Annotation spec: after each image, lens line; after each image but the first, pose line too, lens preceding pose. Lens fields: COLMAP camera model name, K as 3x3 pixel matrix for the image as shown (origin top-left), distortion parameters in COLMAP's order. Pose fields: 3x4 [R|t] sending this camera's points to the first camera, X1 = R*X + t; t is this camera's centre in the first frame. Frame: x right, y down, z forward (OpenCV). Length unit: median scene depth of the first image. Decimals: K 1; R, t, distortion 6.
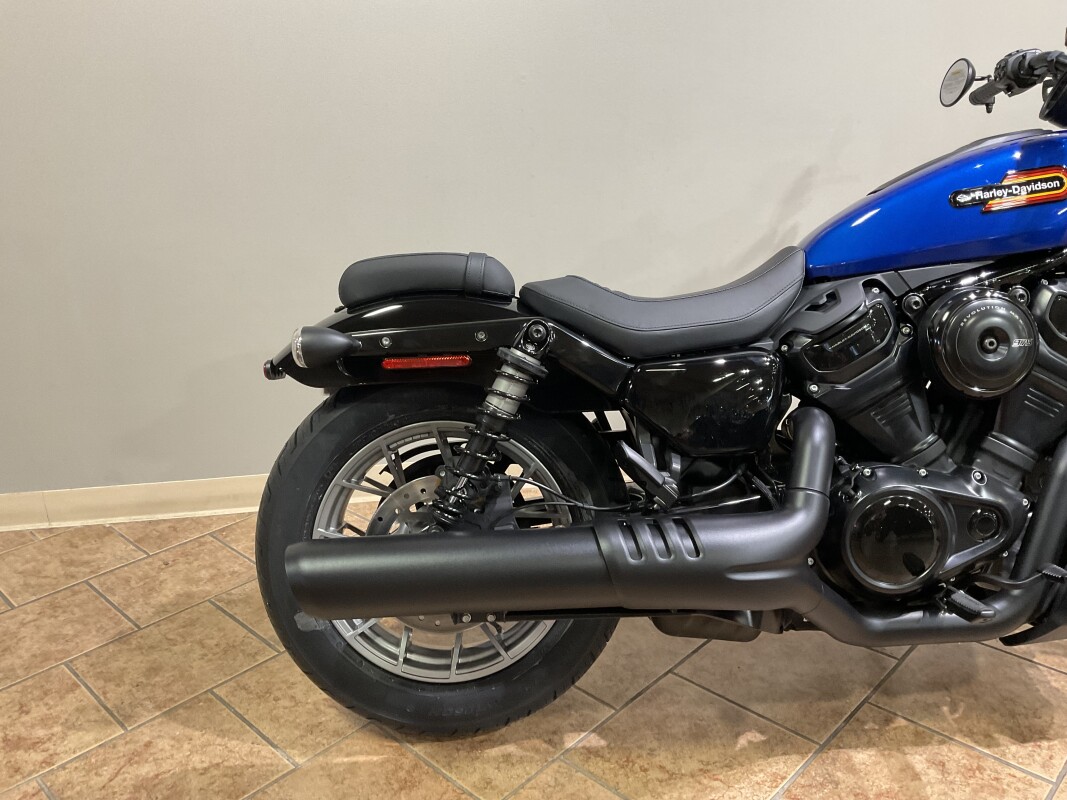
lens RADIAL K [[883.9, 0, 529.5], [0, 883.9, 397.8], [0, 0, 1]] dist [0.045725, -0.088143]
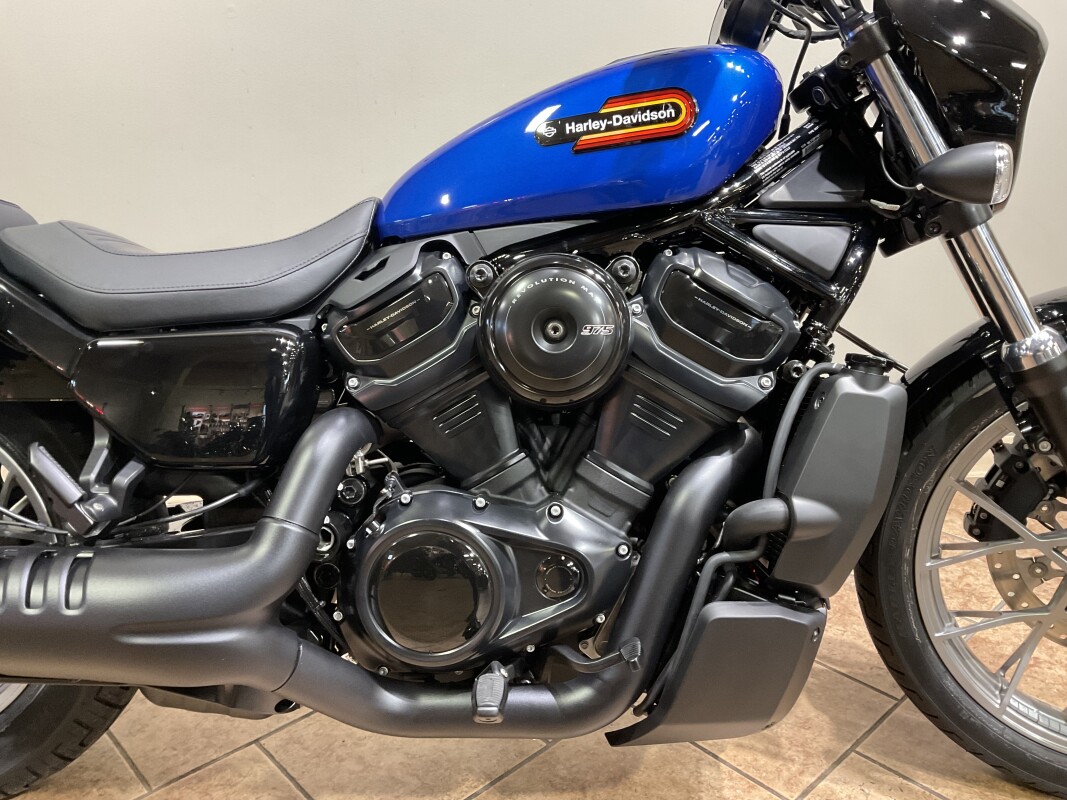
lens RADIAL K [[883.9, 0, 529.7], [0, 883.9, 400.5], [0, 0, 1]] dist [0.045725, -0.088143]
pose [[0.998173, 0.045675, -0.039547, 0.483949], [-0.046016, 0.998911, -0.007747, 0.003104], [0.039150, 0.009553, 0.999188, 0.257510]]
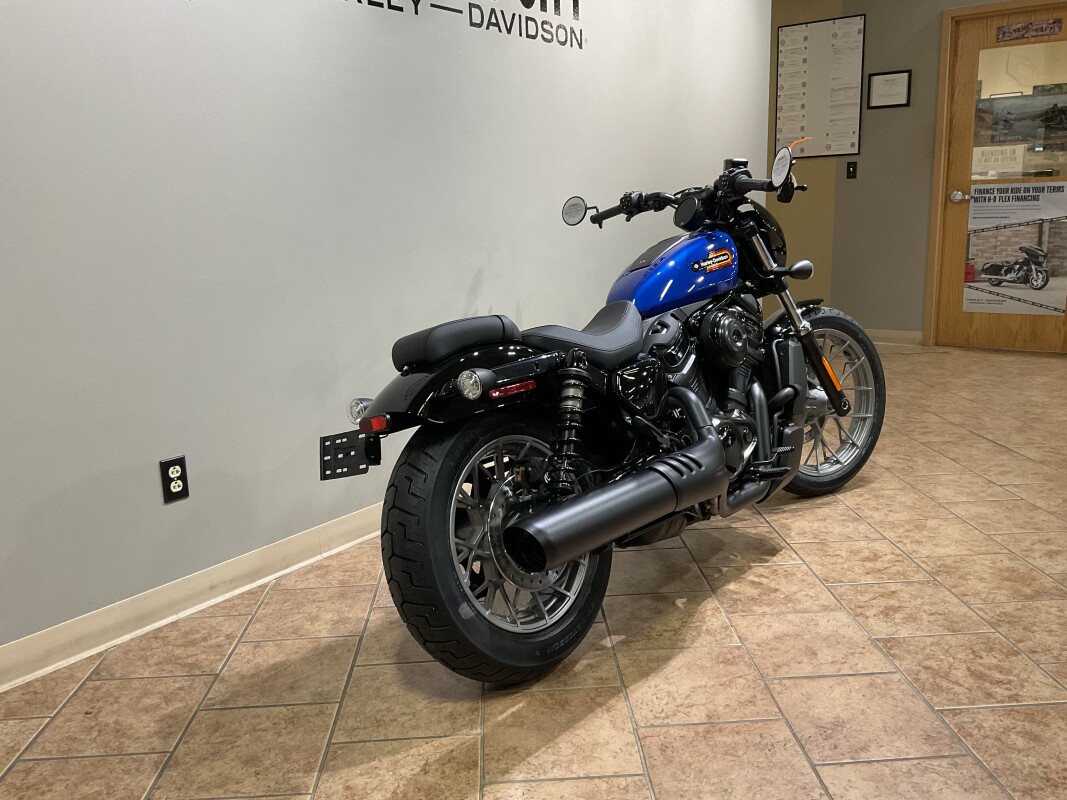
lens RADIAL K [[883.9, 0, 536.0], [0, 883.9, 390.6], [0, 0, 1]] dist [0.045725, -0.088143]
pose [[0.681456, -0.126981, 0.720759, -1.047265], [0.241885, 0.968567, -0.058056, 0.050521], [-0.690731, 0.213903, 0.690750, 0.012233]]
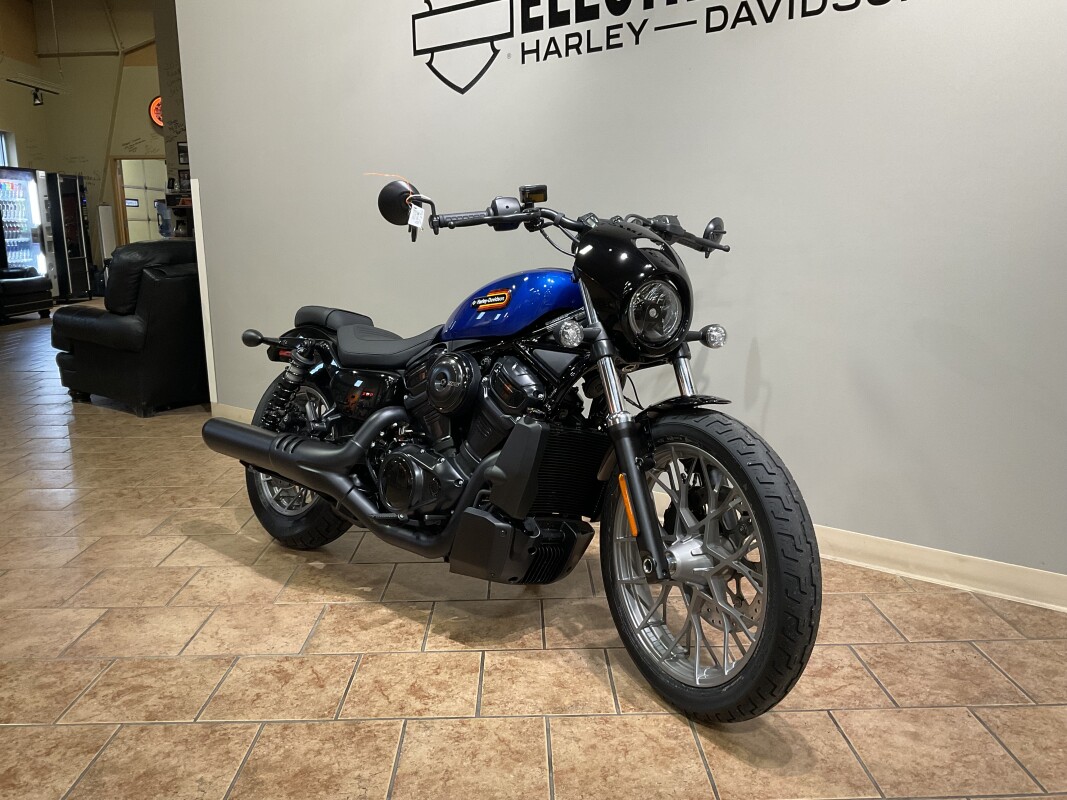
lens RADIAL K [[883.9, 0, 527.8], [0, 883.9, 391.2], [0, 0, 1]] dist [0.045725, -0.088143]
pose [[0.704567, 0.158384, -0.691736, 1.698045], [-0.243008, 0.969689, -0.025490, -0.035497], [0.666732, 0.186057, 0.721700, -0.140875]]
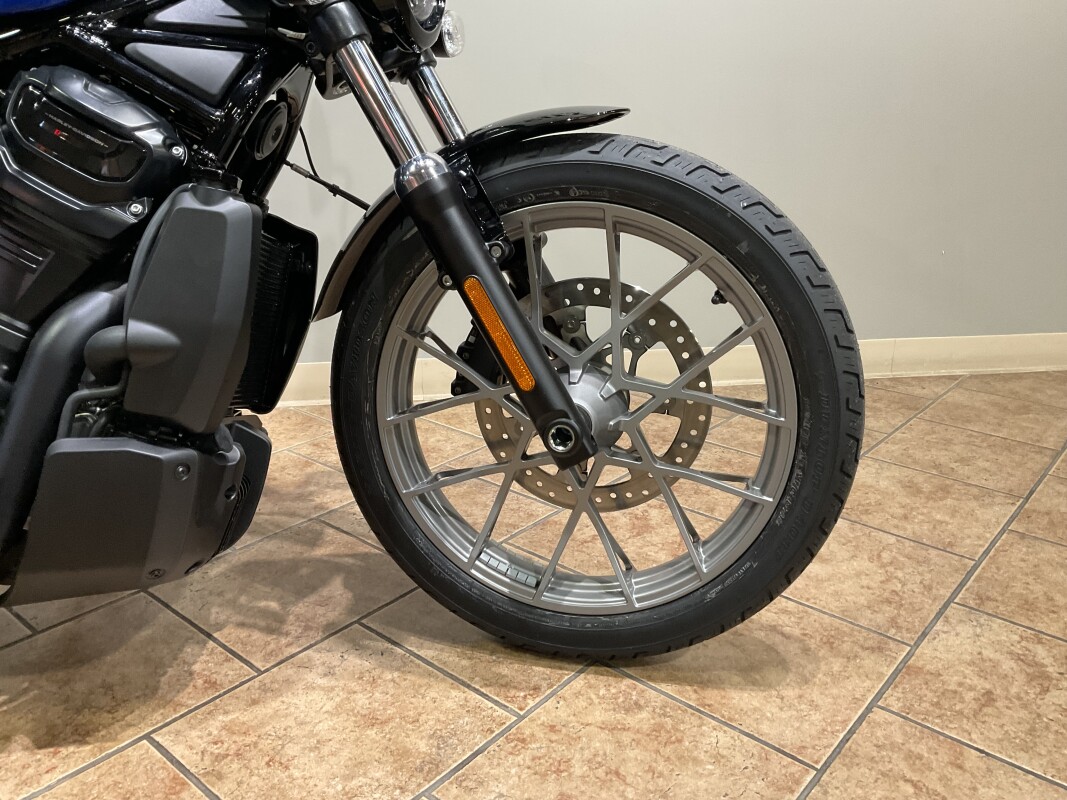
lens RADIAL K [[883.9, 0, 534.2], [0, 883.9, 401.3], [0, 0, 1]] dist [0.045725, -0.088143]
pose [[0.996092, 0.025496, 0.084561, 0.880471], [-0.025938, 0.999655, 0.004126, 0.106393], [-0.084426, -0.006304, 0.996410, 0.281649]]
